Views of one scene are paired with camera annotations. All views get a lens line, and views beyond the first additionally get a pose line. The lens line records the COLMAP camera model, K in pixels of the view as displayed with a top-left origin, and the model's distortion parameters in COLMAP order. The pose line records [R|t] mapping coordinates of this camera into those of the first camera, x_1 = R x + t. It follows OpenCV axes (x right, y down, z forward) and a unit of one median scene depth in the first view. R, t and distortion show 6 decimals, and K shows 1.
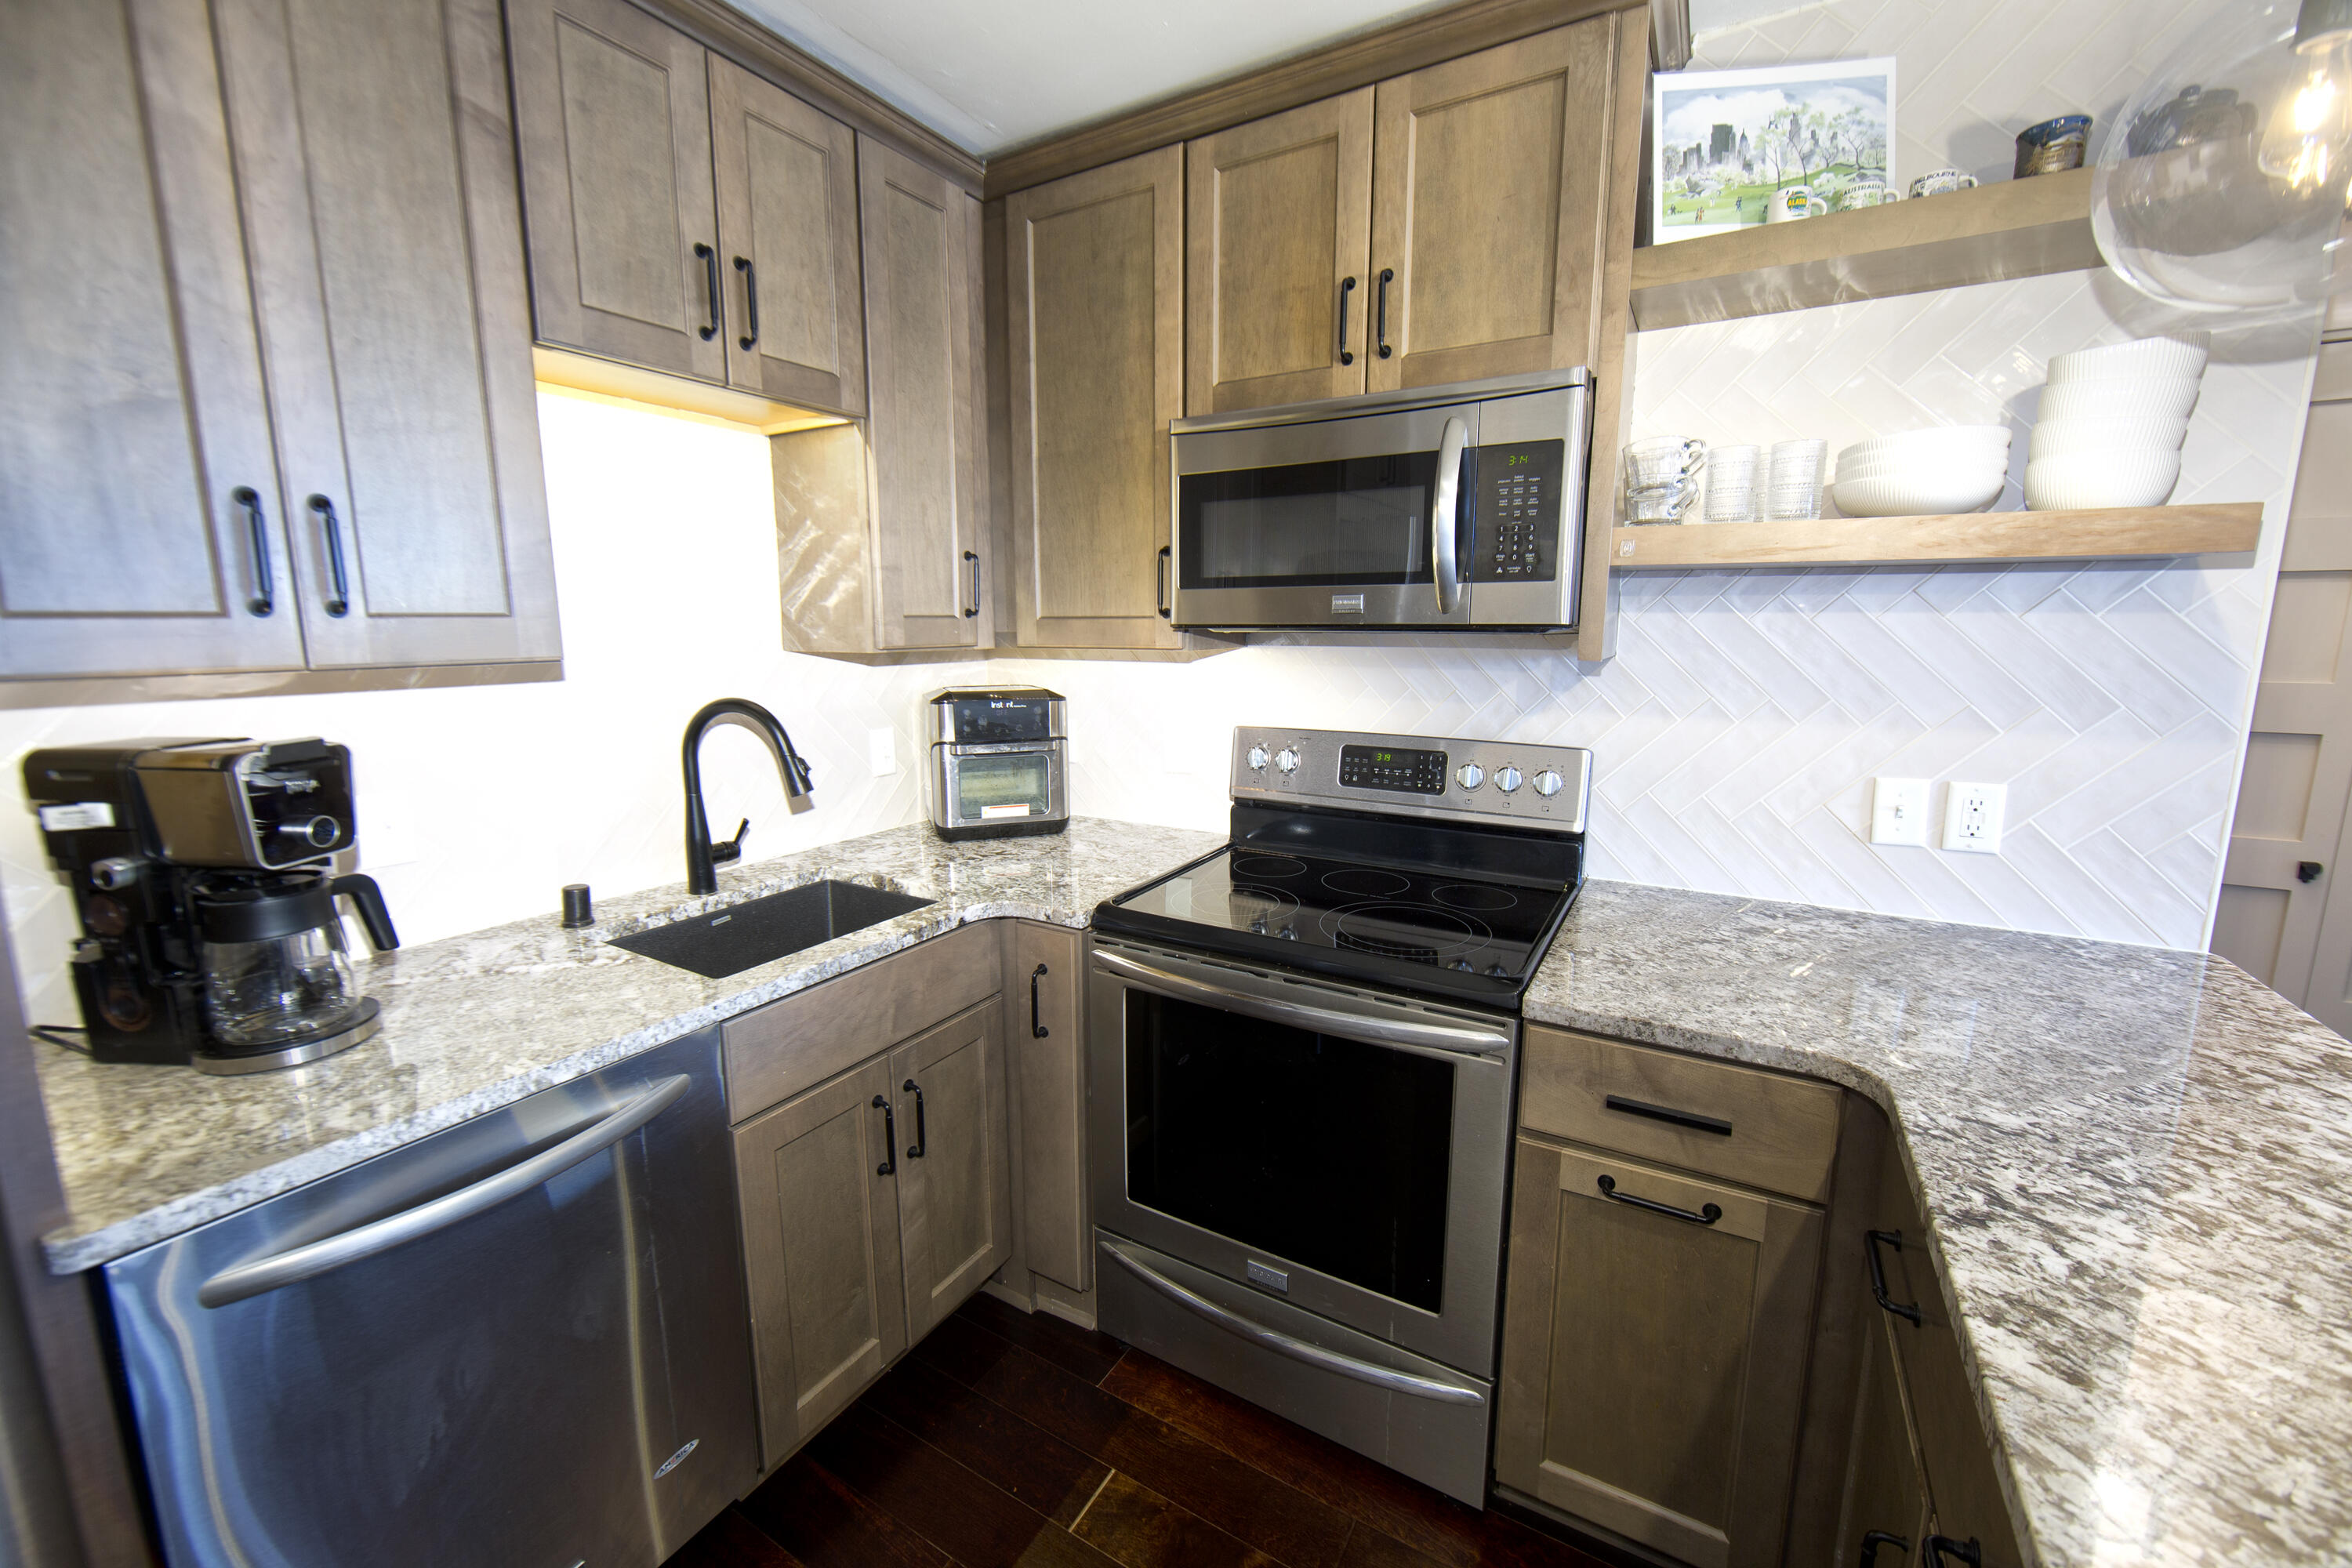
lens RADIAL K [[922.5, 0, 1159.6], [0, 922.5, 778.9], [0, 0, 1]] dist [-0.014192, 0.003424]
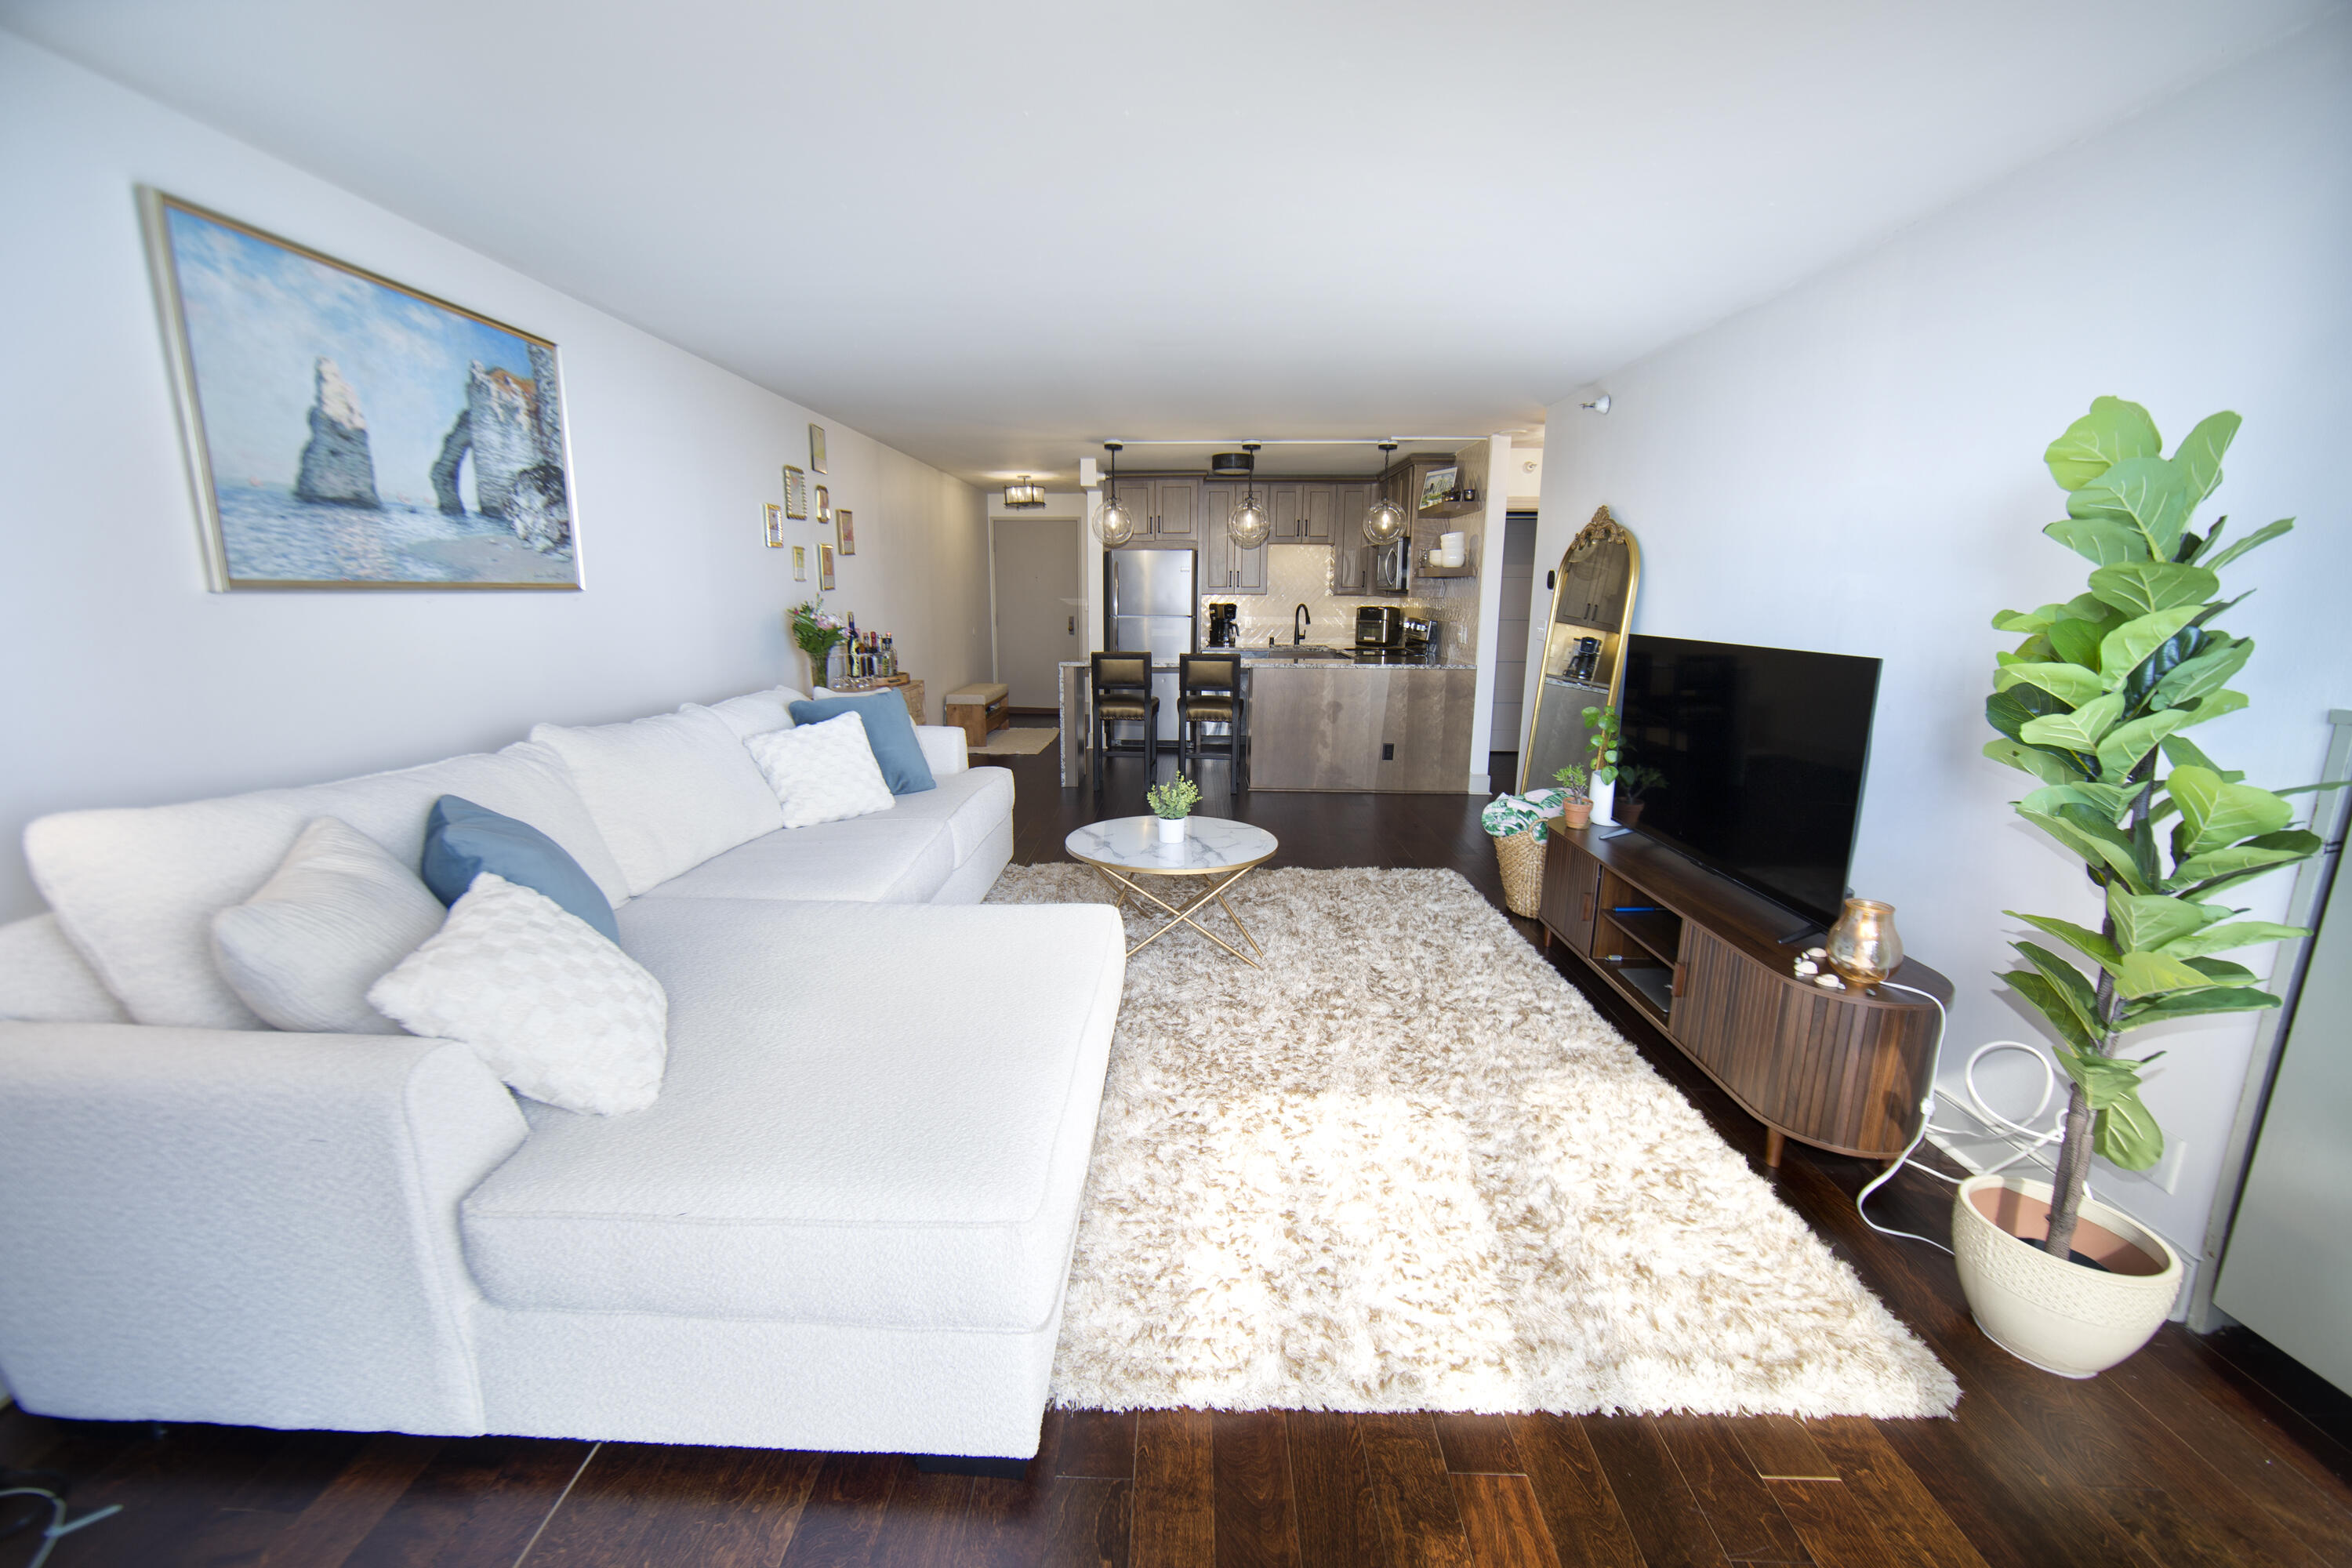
lens RADIAL K [[922.5, 0, 1162.6], [0, 922.5, 777.8], [0, 0, 1]] dist [-0.014192, 0.003424]
pose [[0.492733, 0.180268, -0.851303, 3.754647], [-0.147013, 0.981489, 0.122745, 0.352815], [0.857672, 0.064672, 0.510114, -2.232410]]
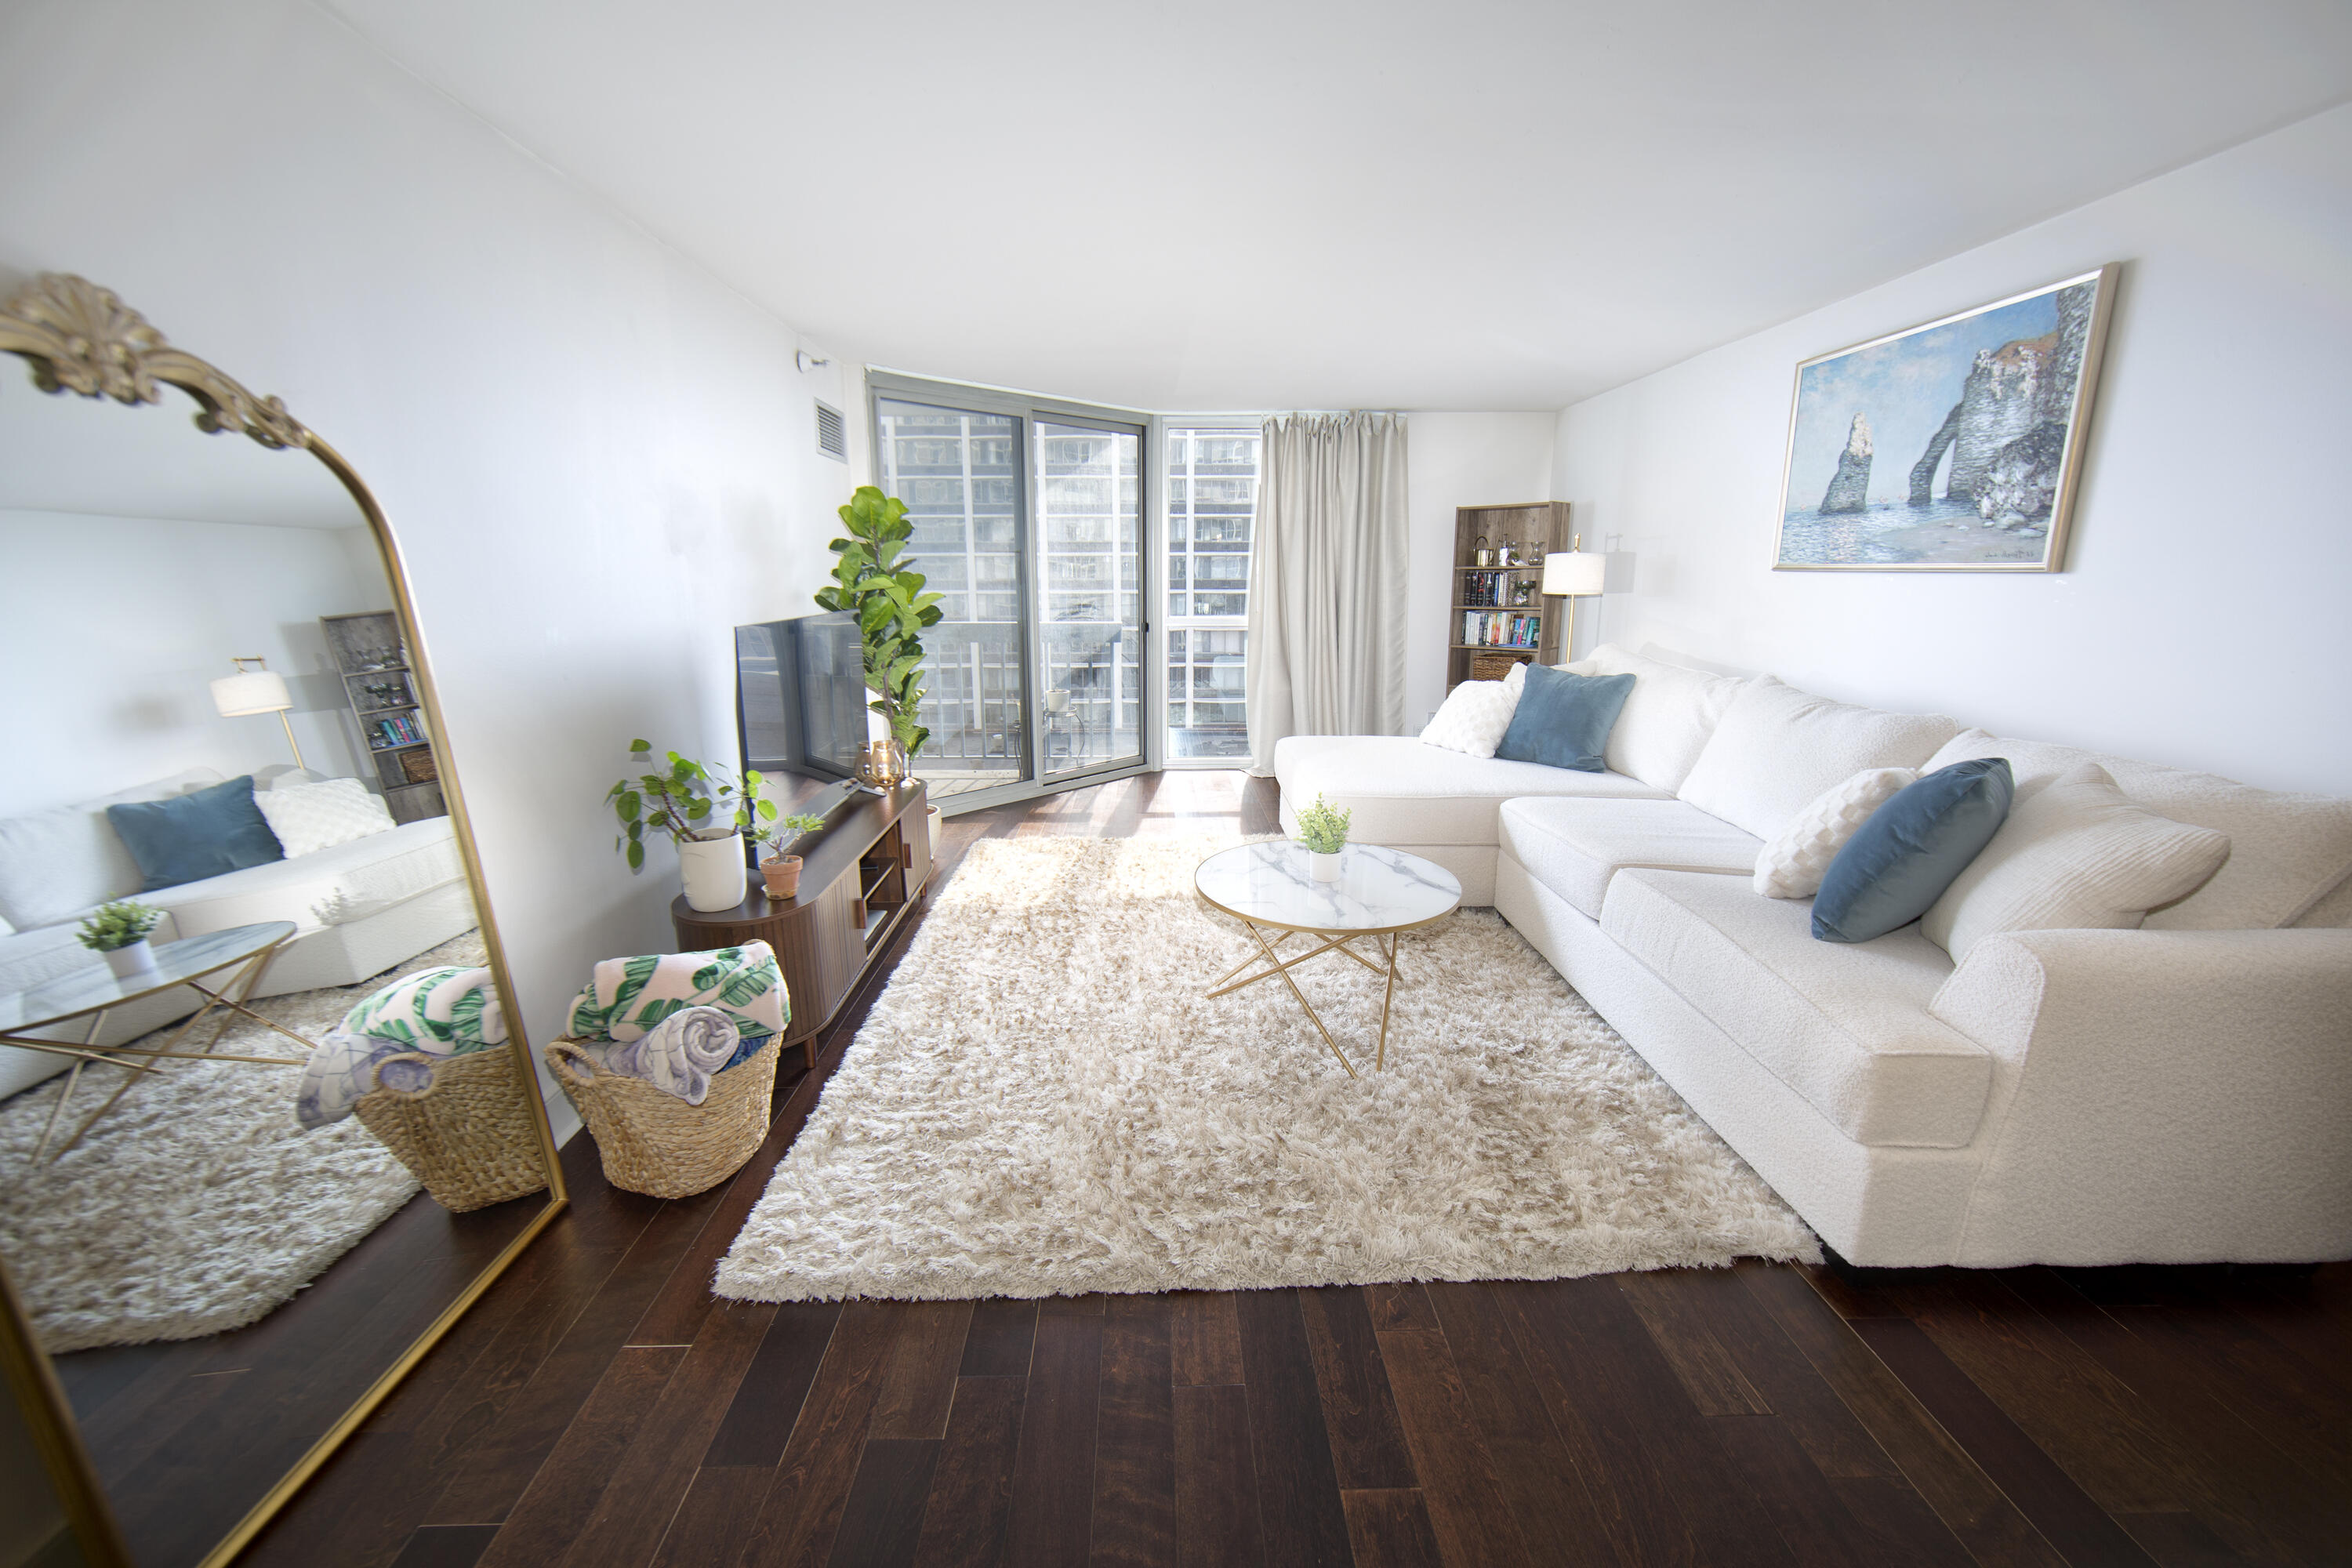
lens RADIAL K [[922.5, 0, 1161.2], [0, 922.5, 778.6], [0, 0, 1]] dist [-0.014192, 0.003424]
pose [[-0.529219, -0.180380, 0.829090, 0.753743], [0.142765, 0.944280, 0.296569, 0.019938], [-0.836388, 0.275315, -0.473979, -0.101482]]
